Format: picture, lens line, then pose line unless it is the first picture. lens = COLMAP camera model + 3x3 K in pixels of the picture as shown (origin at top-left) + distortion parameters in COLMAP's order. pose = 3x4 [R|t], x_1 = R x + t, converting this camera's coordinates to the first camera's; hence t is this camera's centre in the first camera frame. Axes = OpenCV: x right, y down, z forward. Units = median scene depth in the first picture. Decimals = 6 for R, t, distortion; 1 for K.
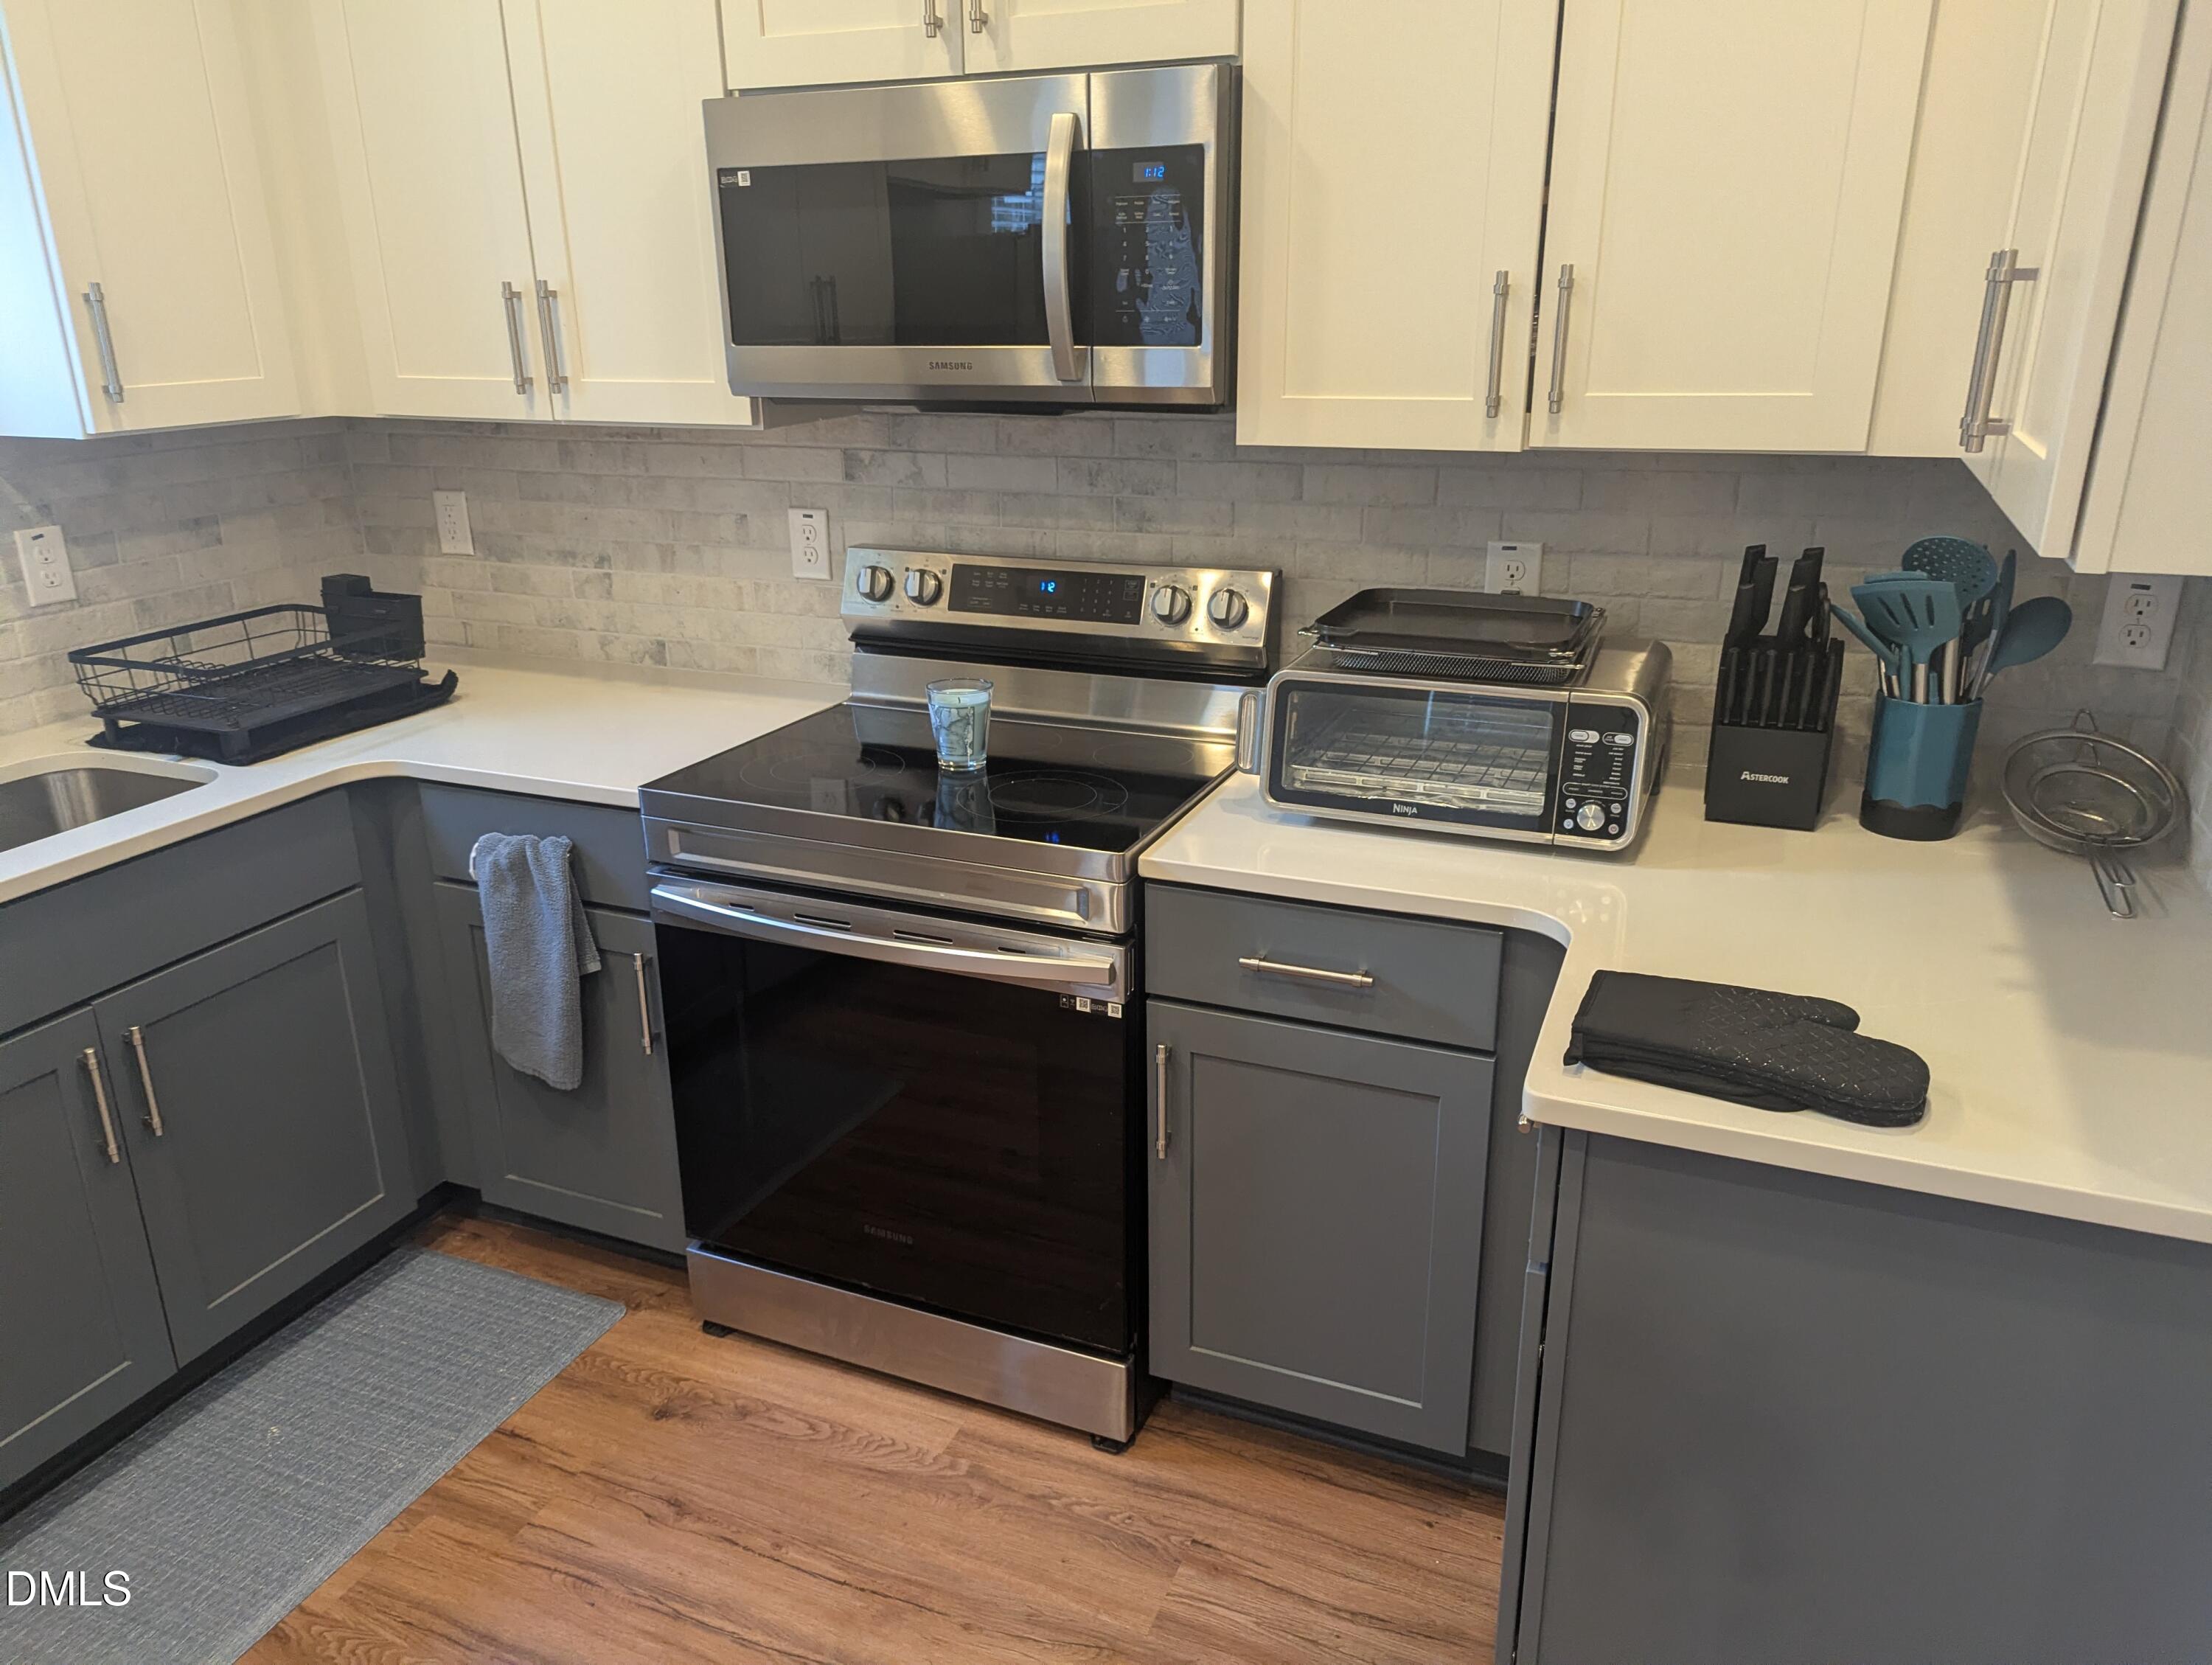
lens RADIAL K [[1573.3, 0, 1091.9], [0, 1573.3, 832.6], [0, 0, 1]] dist [0.064196, -0.059088]
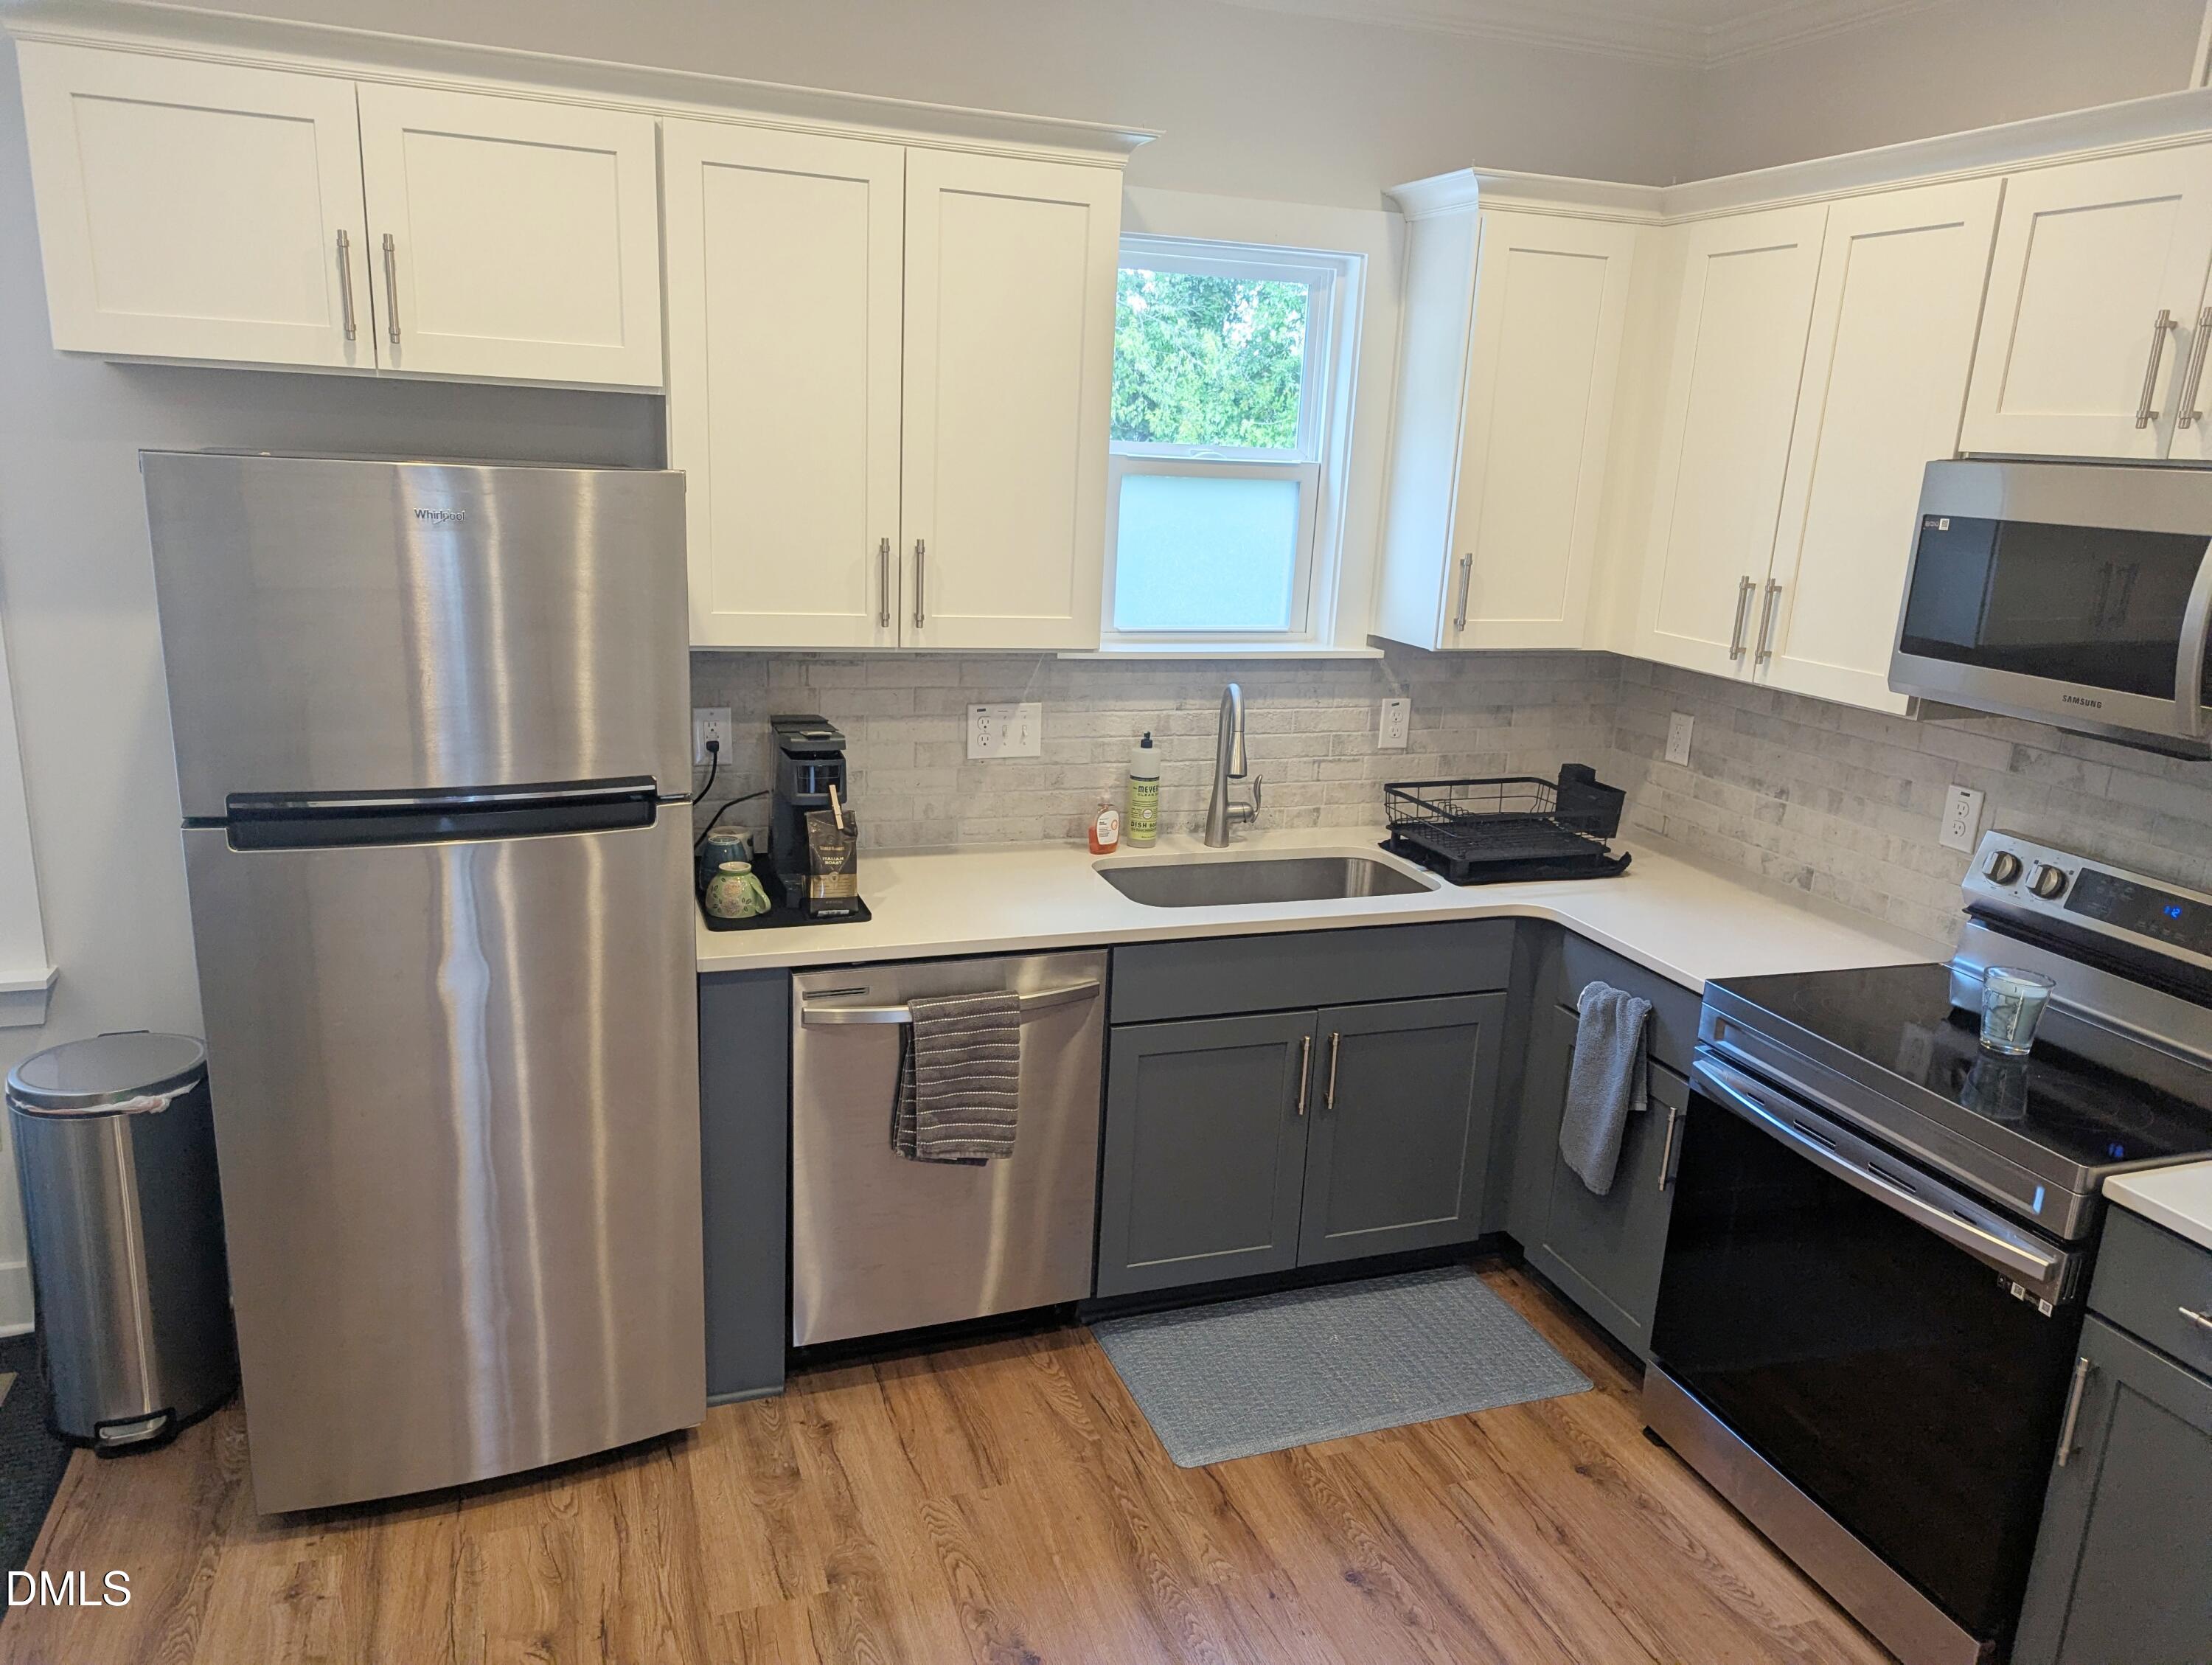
lens RADIAL K [[1573.3, 0, 1091.9], [0, 1573.3, 832.6], [0, 0, 1]] dist [0.064196, -0.059088]
pose [[0.673041, 0.226384, -0.704107, 0.219108], [-0.294117, 0.955415, 0.026045, -0.026625], [0.678610, 0.189560, 0.709616, -0.218409]]
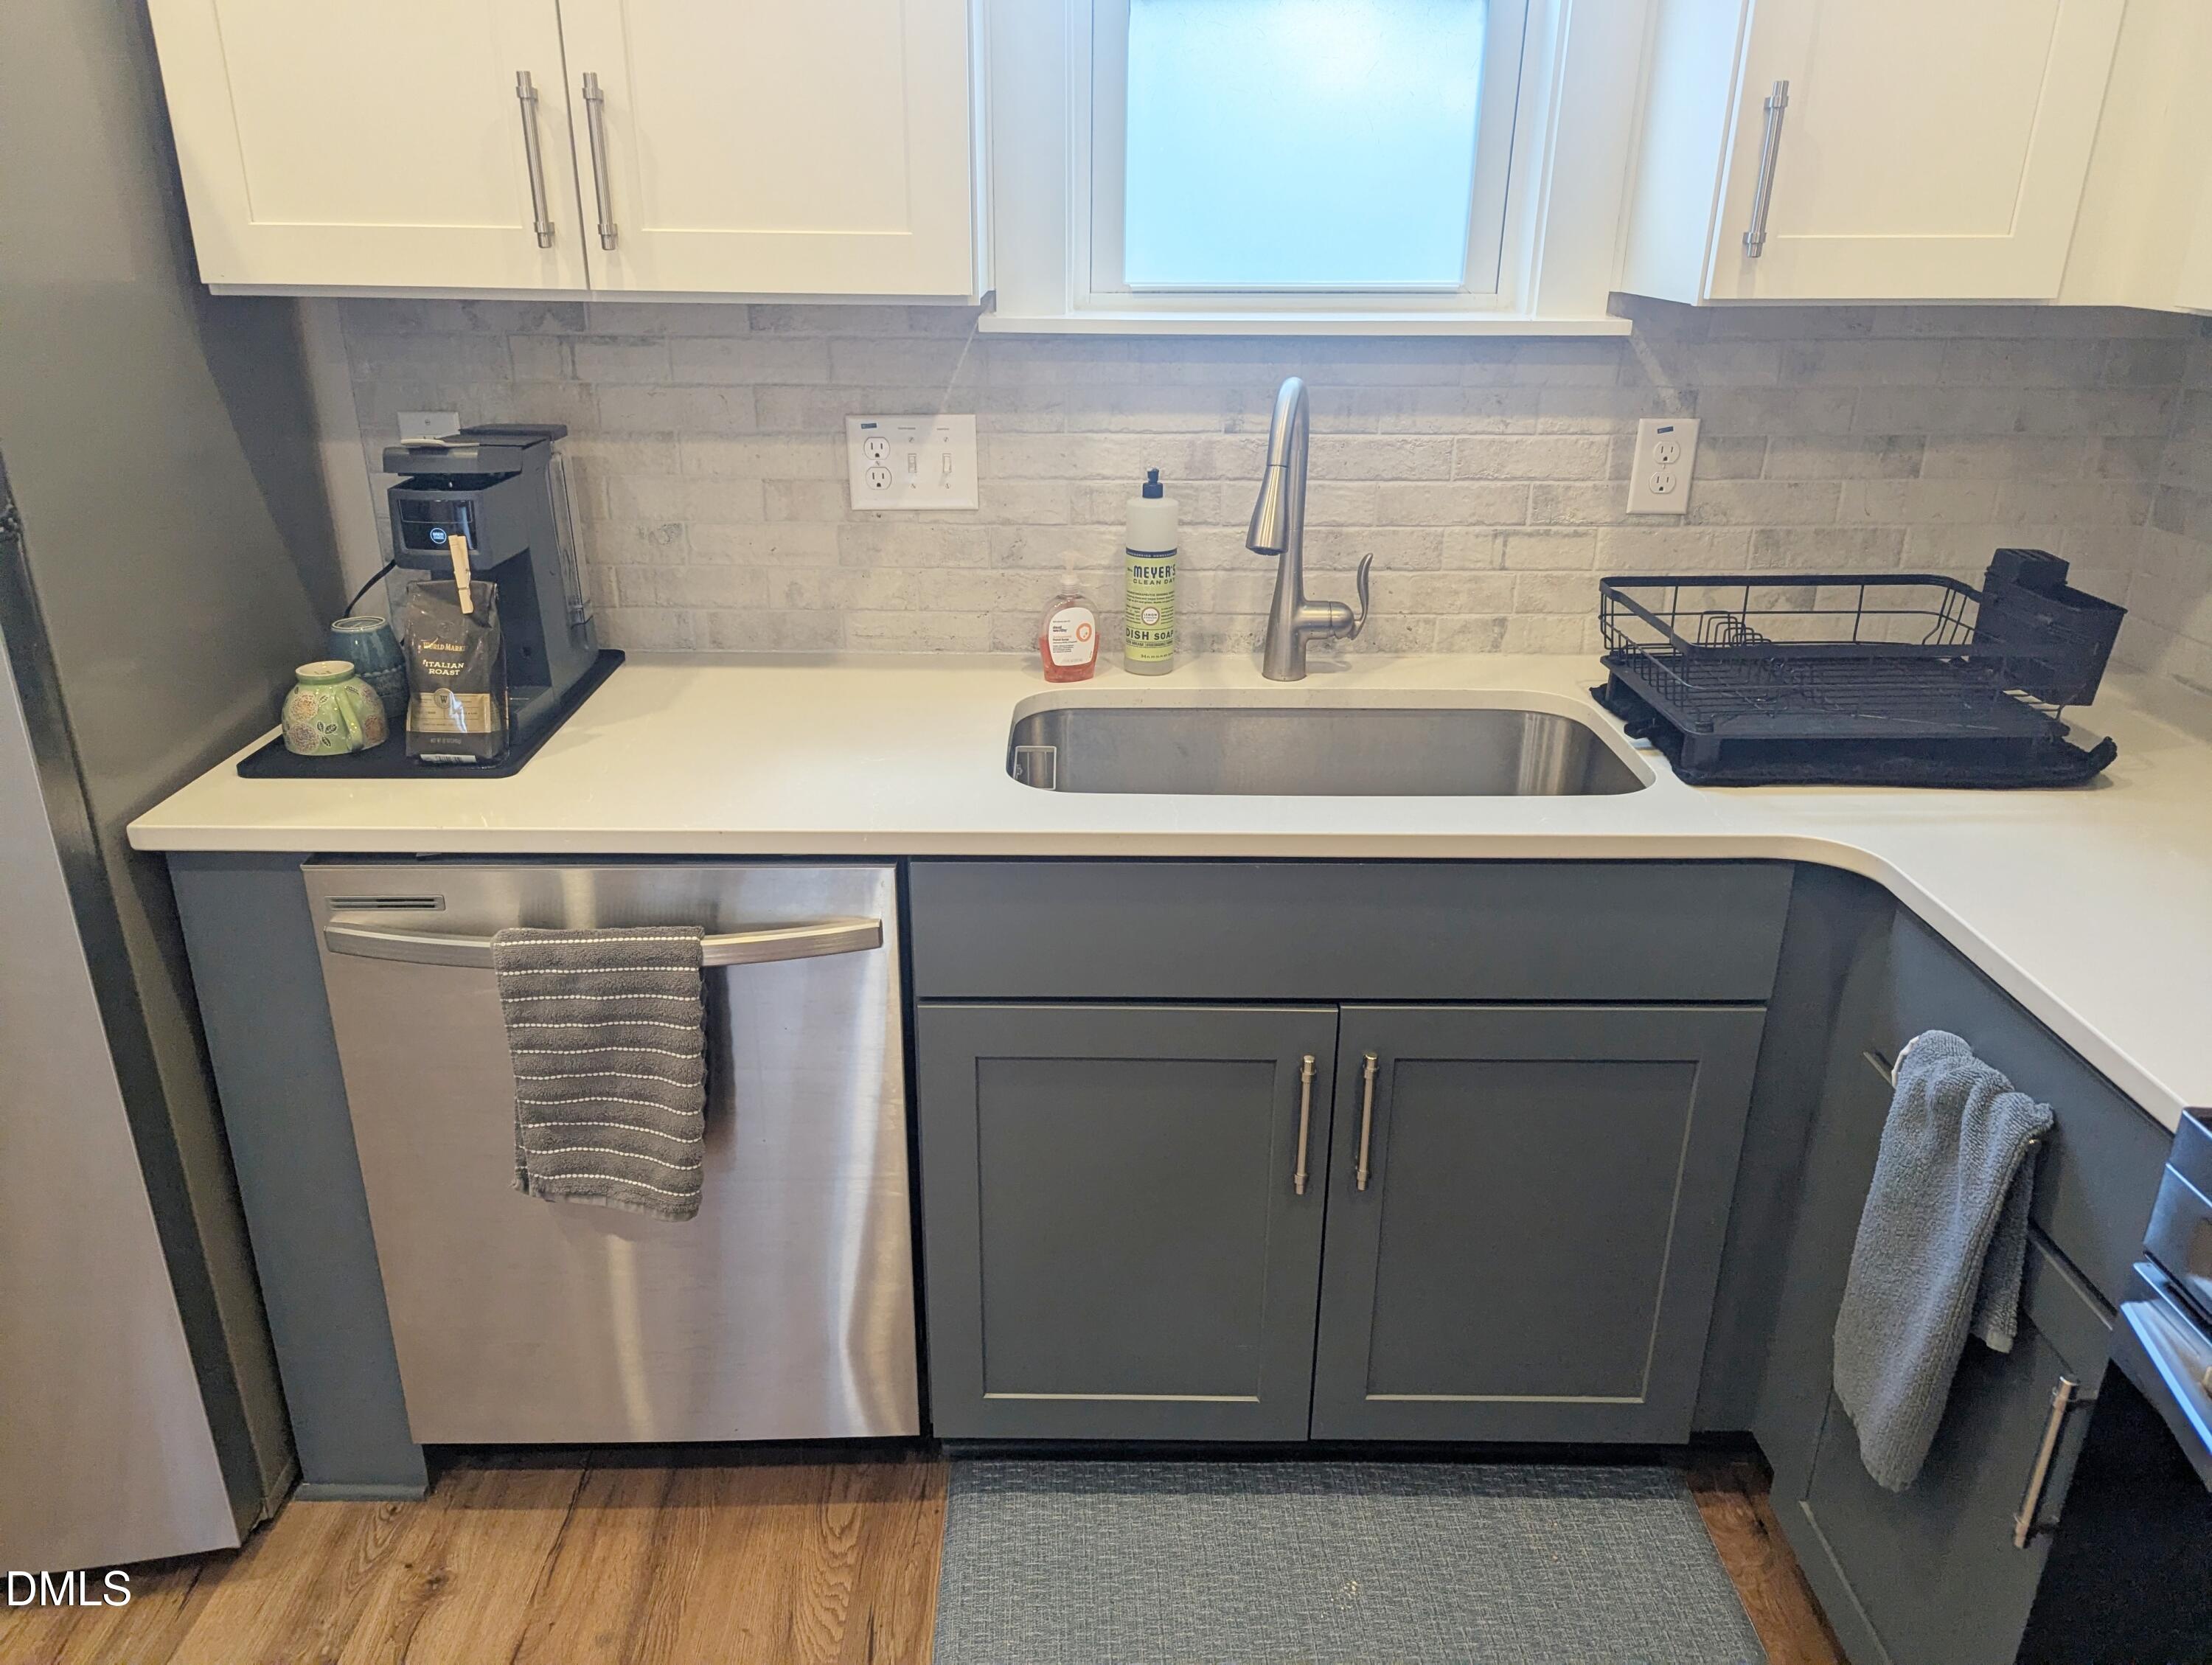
lens RADIAL K [[1561.2, 0, 1071.8], [0, 1561.2, 812.0], [0, 0, 1]] dist [0.046872, -0.041527]
pose [[0.383670, 0.351963, -0.853768, -0.036780], [-0.311975, 0.919566, 0.238891, -0.107819], [0.869177, 0.174699, 0.462614, 0.426474]]
